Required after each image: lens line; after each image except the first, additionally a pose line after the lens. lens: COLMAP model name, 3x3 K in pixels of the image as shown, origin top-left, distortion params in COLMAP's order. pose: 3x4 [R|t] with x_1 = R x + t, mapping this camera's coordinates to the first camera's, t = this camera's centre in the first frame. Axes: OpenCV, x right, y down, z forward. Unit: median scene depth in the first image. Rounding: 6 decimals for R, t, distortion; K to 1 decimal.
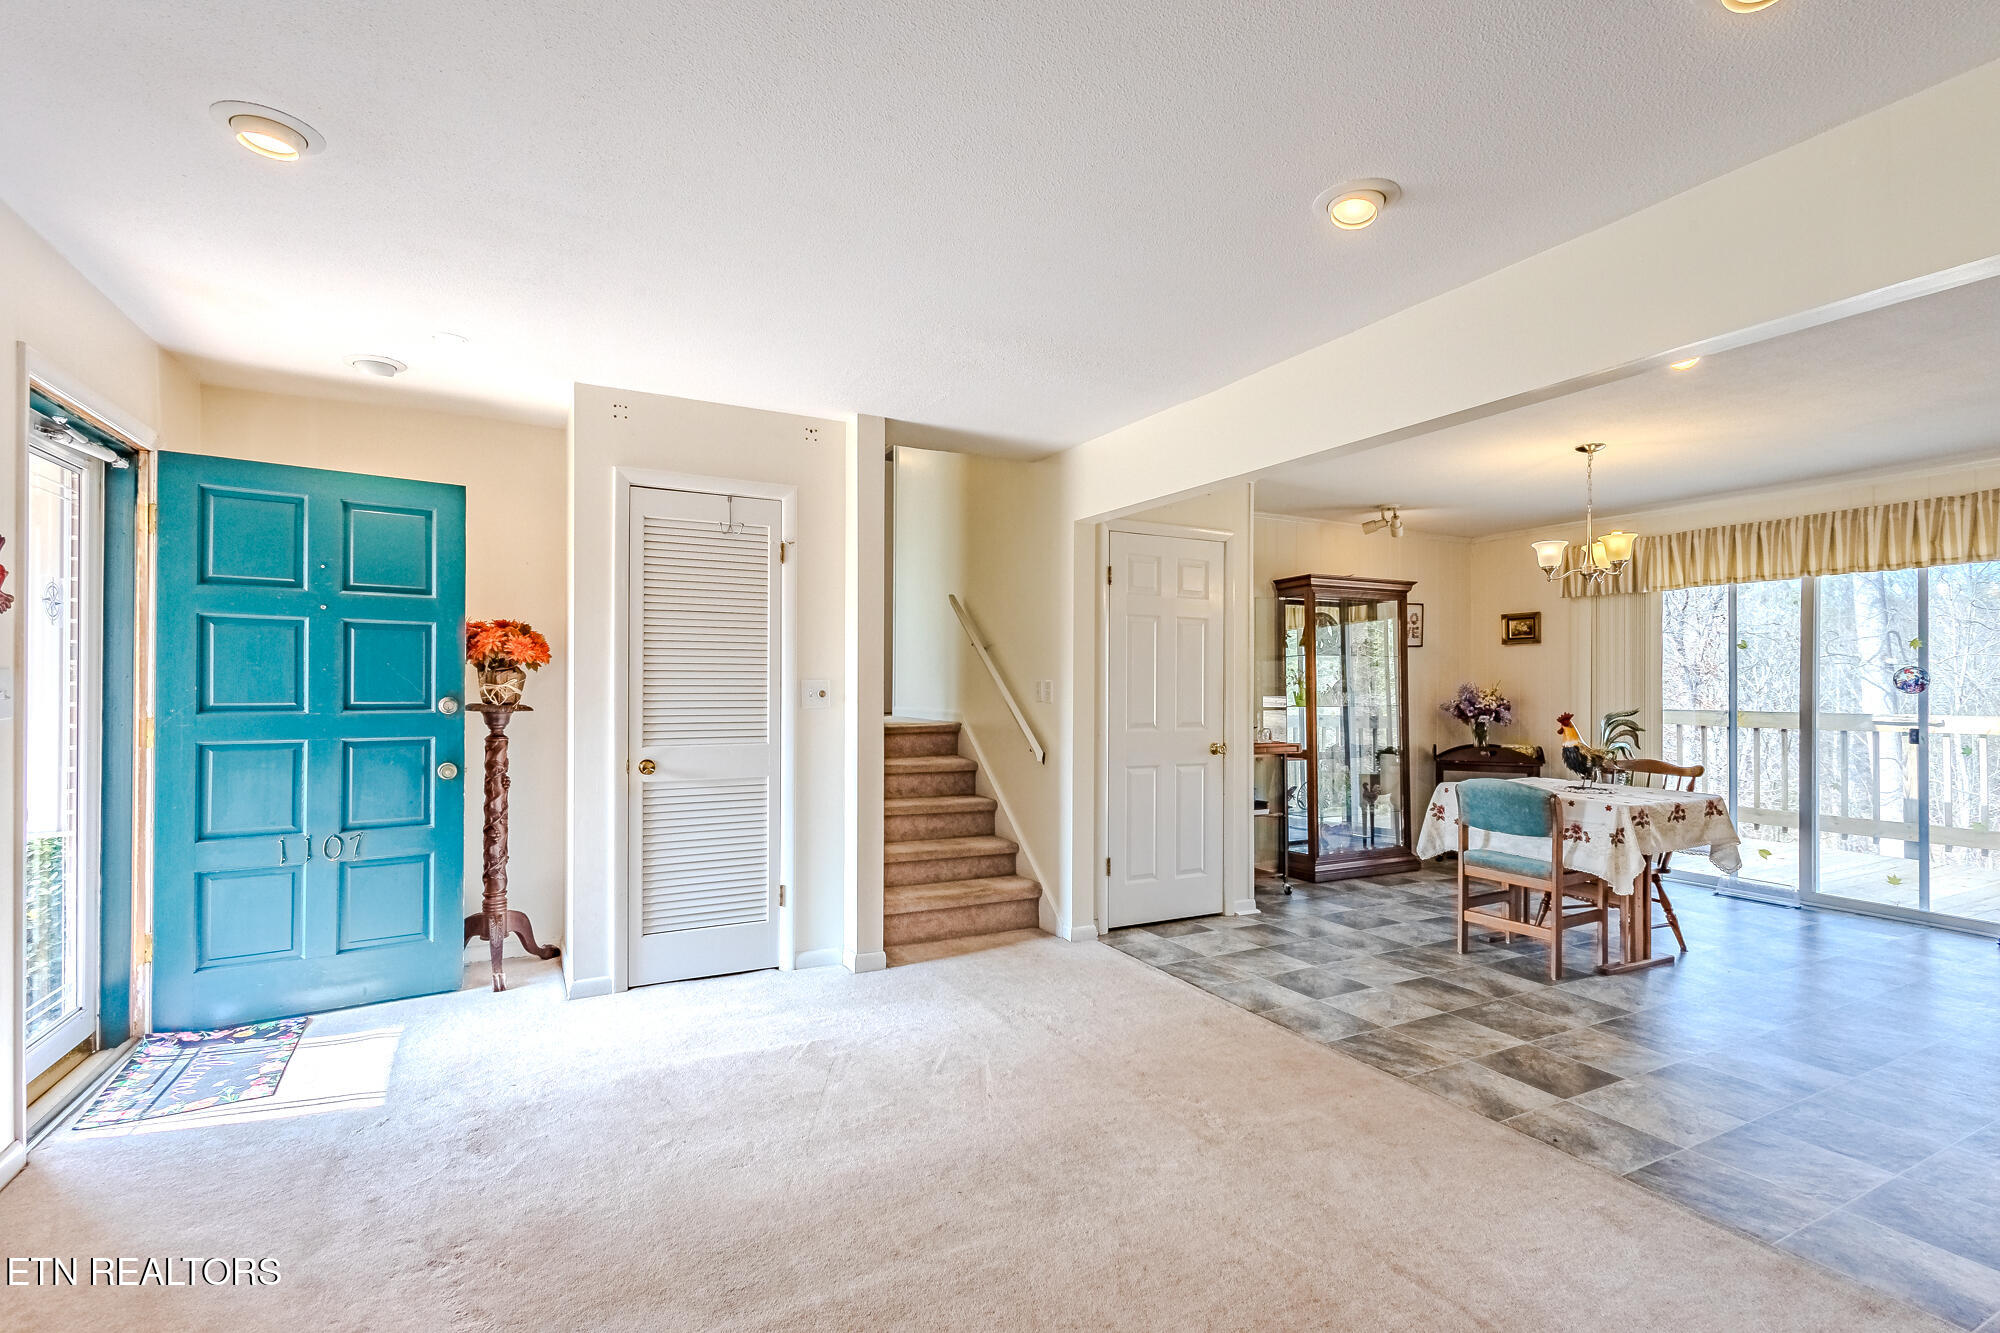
lens RADIAL K [[917.6, 0, 1022.2], [0, 917.6, 675.4], [0, 0, 1]] dist [0.010709, -0.002769]
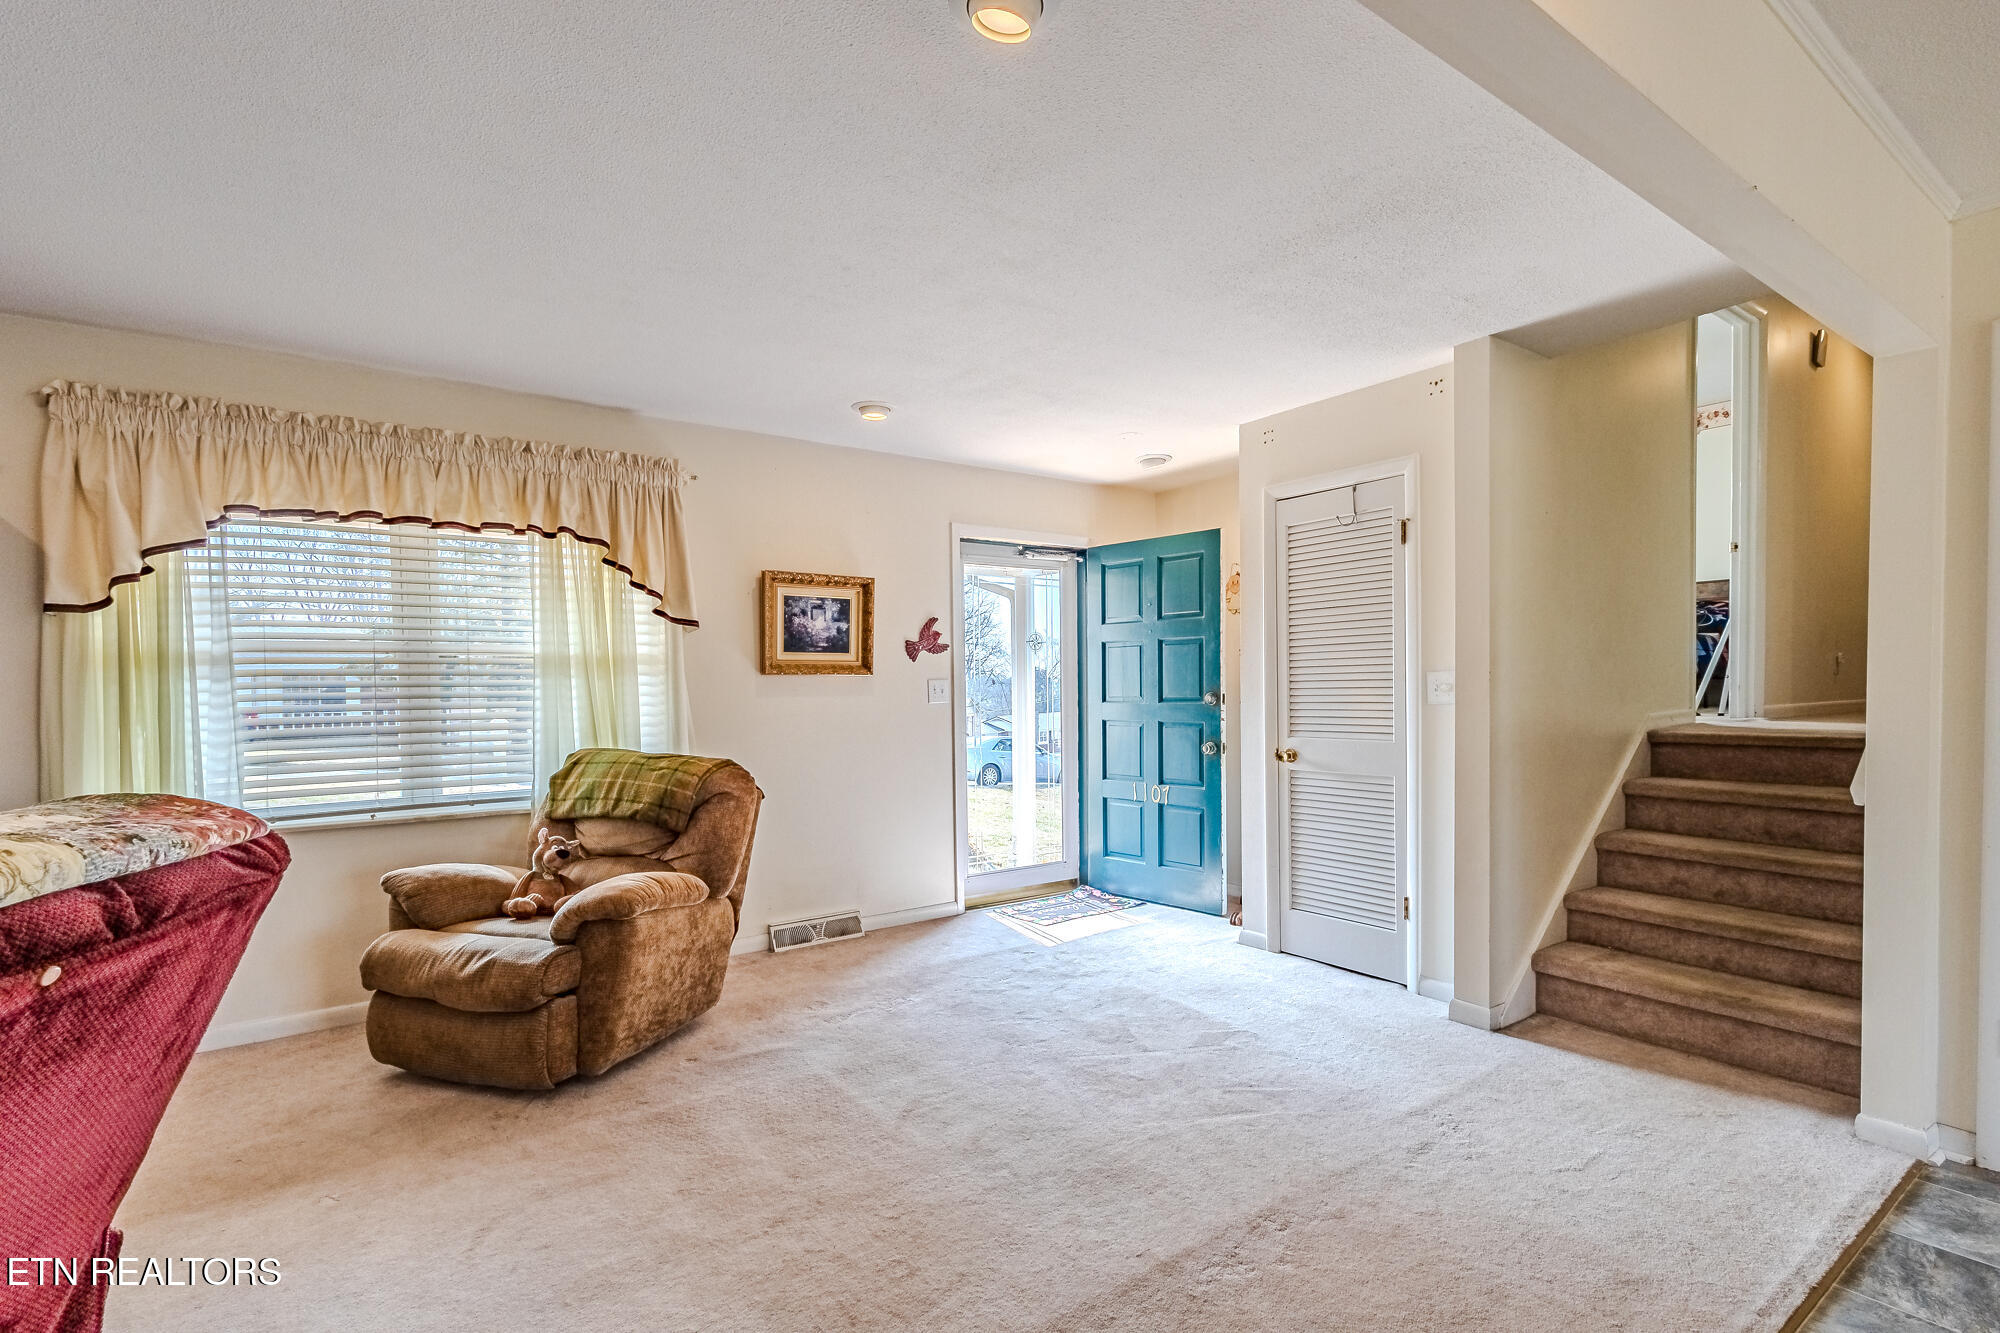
lens RADIAL K [[917.6, 0, 993.5], [0, 917.6, 703.4], [0, 0, 1]] dist [0.010709, -0.002769]
pose [[0.133062, 0.008195, -0.991074, 0.627930], [0.023760, 0.999652, 0.011456, 0.016789], [0.990823, -0.025073, 0.132821, 0.509582]]
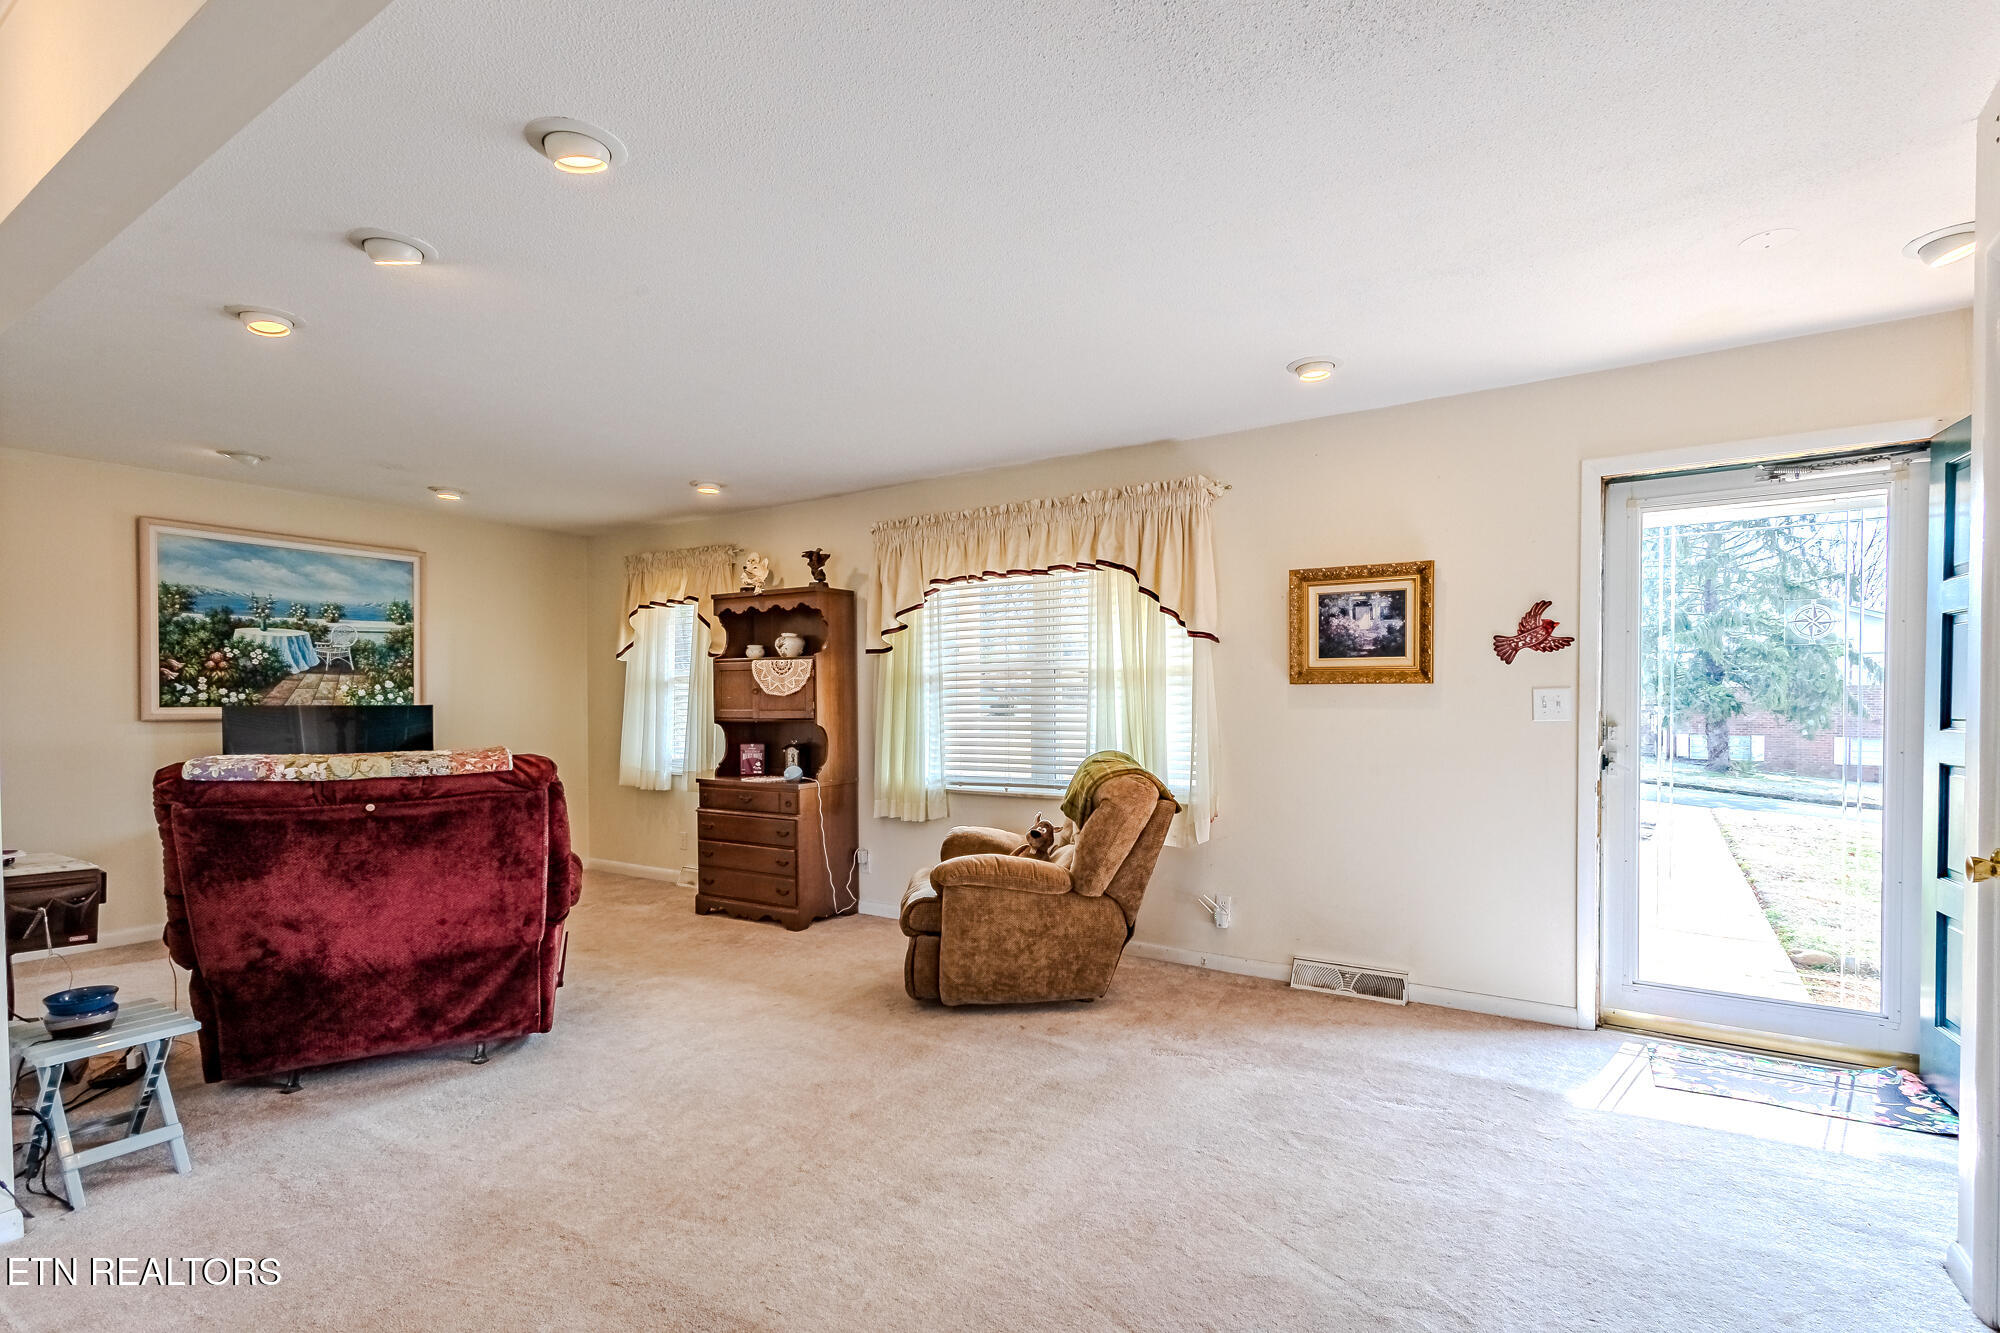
lens RADIAL K [[917.6, 0, 1012.0], [0, 917.6, 720.0], [0, 0, 1]] dist [0.010709, -0.002769]
pose [[-0.864264, 0.006151, -0.503001, 0.257005], [0.002900, 0.999970, 0.007245, 0.020042], [0.503030, 0.004803, -0.864256, 1.138029]]
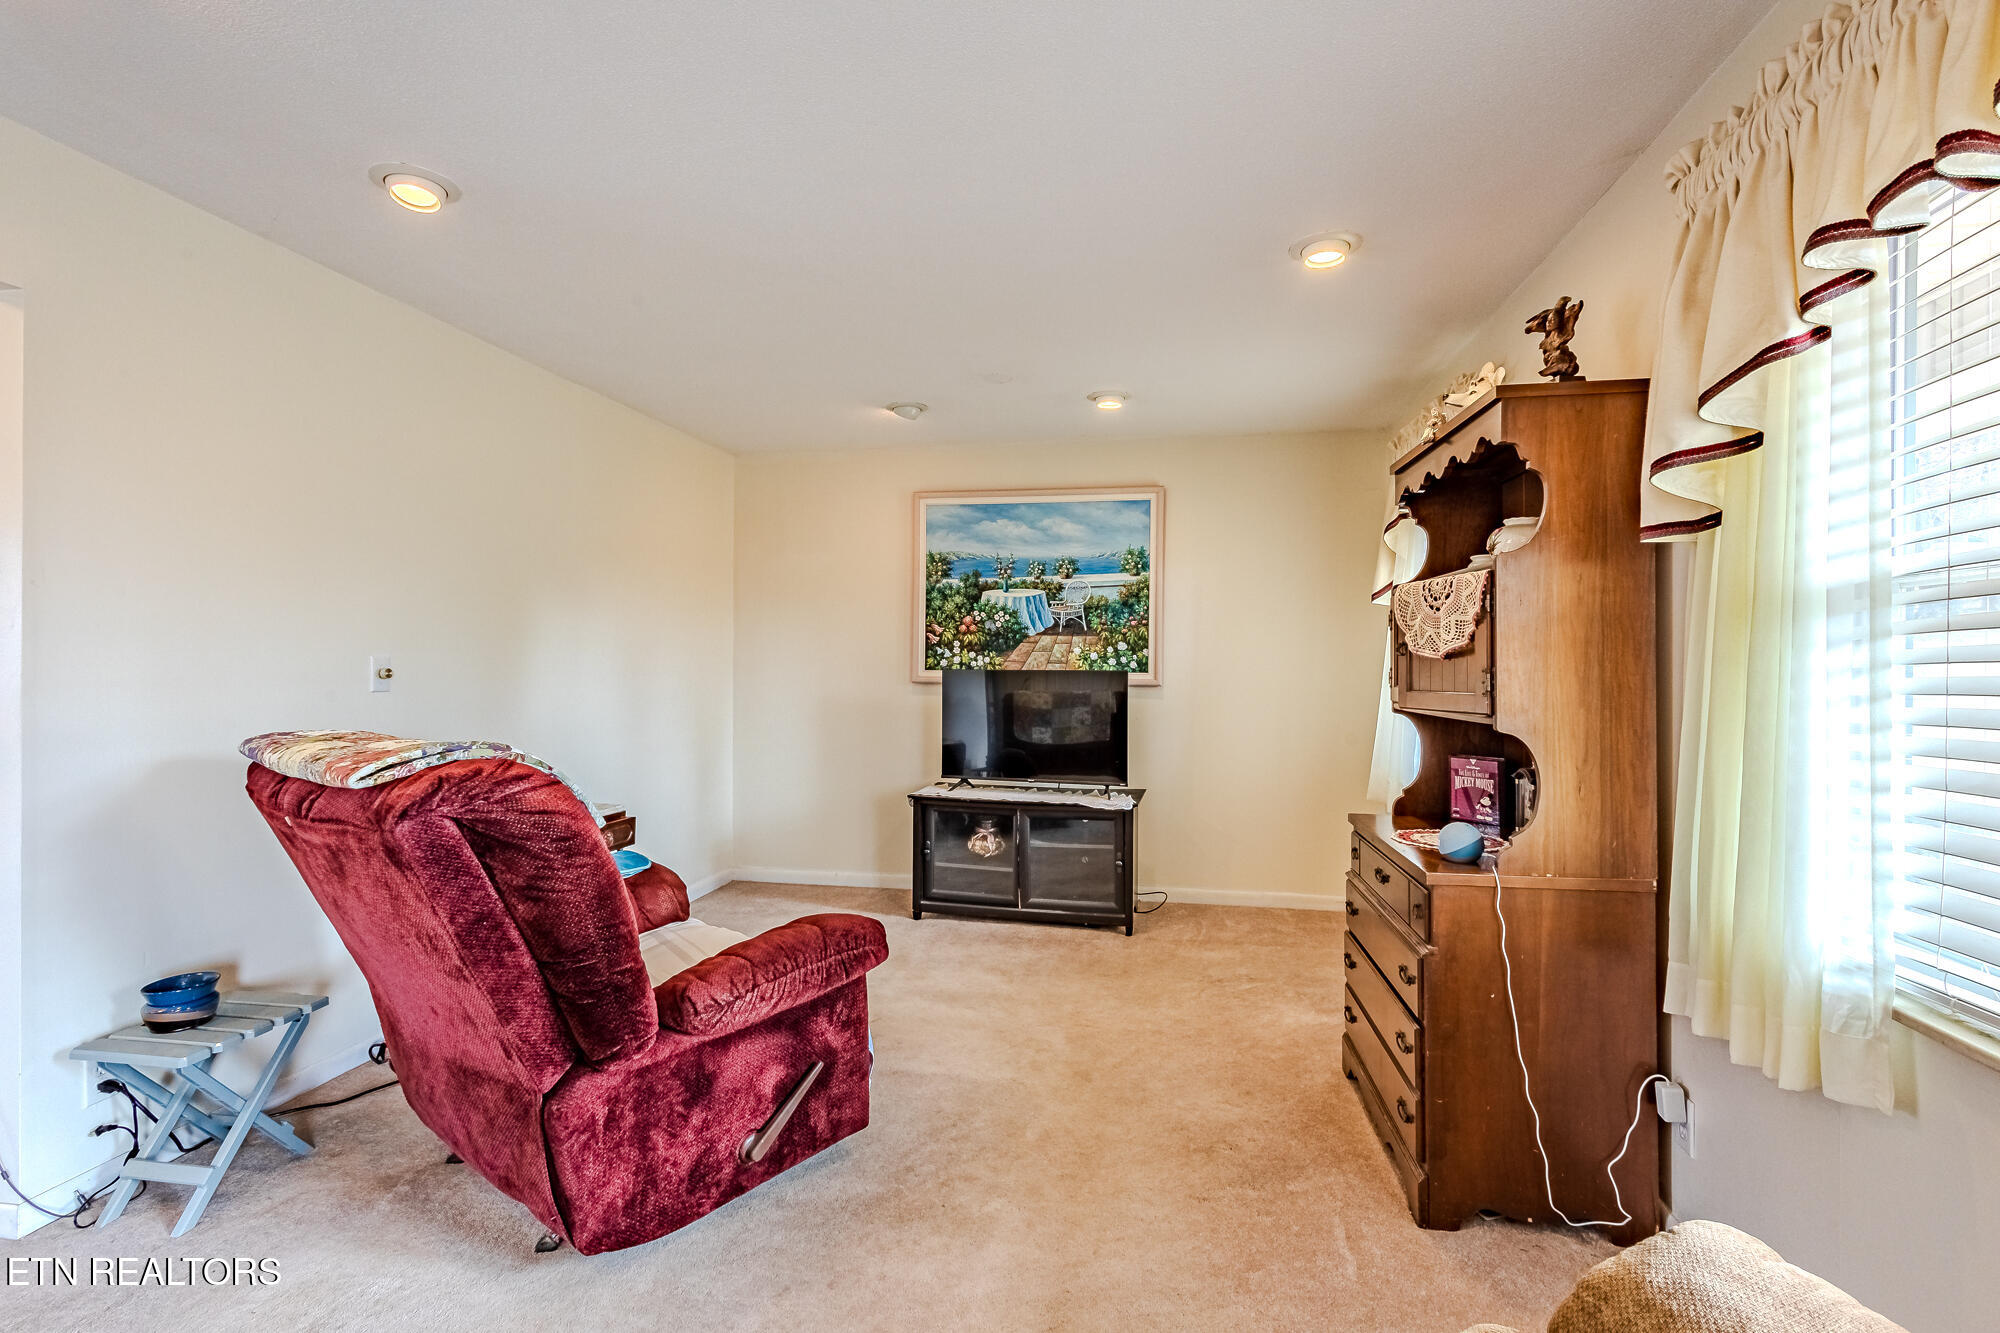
lens RADIAL K [[917.6, 0, 982.0], [0, 917.6, 666.3], [0, 0, 1]] dist [0.010709, -0.002769]
pose [[-0.801096, -0.012826, 0.598399, -0.268400], [-0.018240, 0.999829, -0.002989, 0.004352], [-0.598258, -0.013309, -0.801193, 0.425060]]
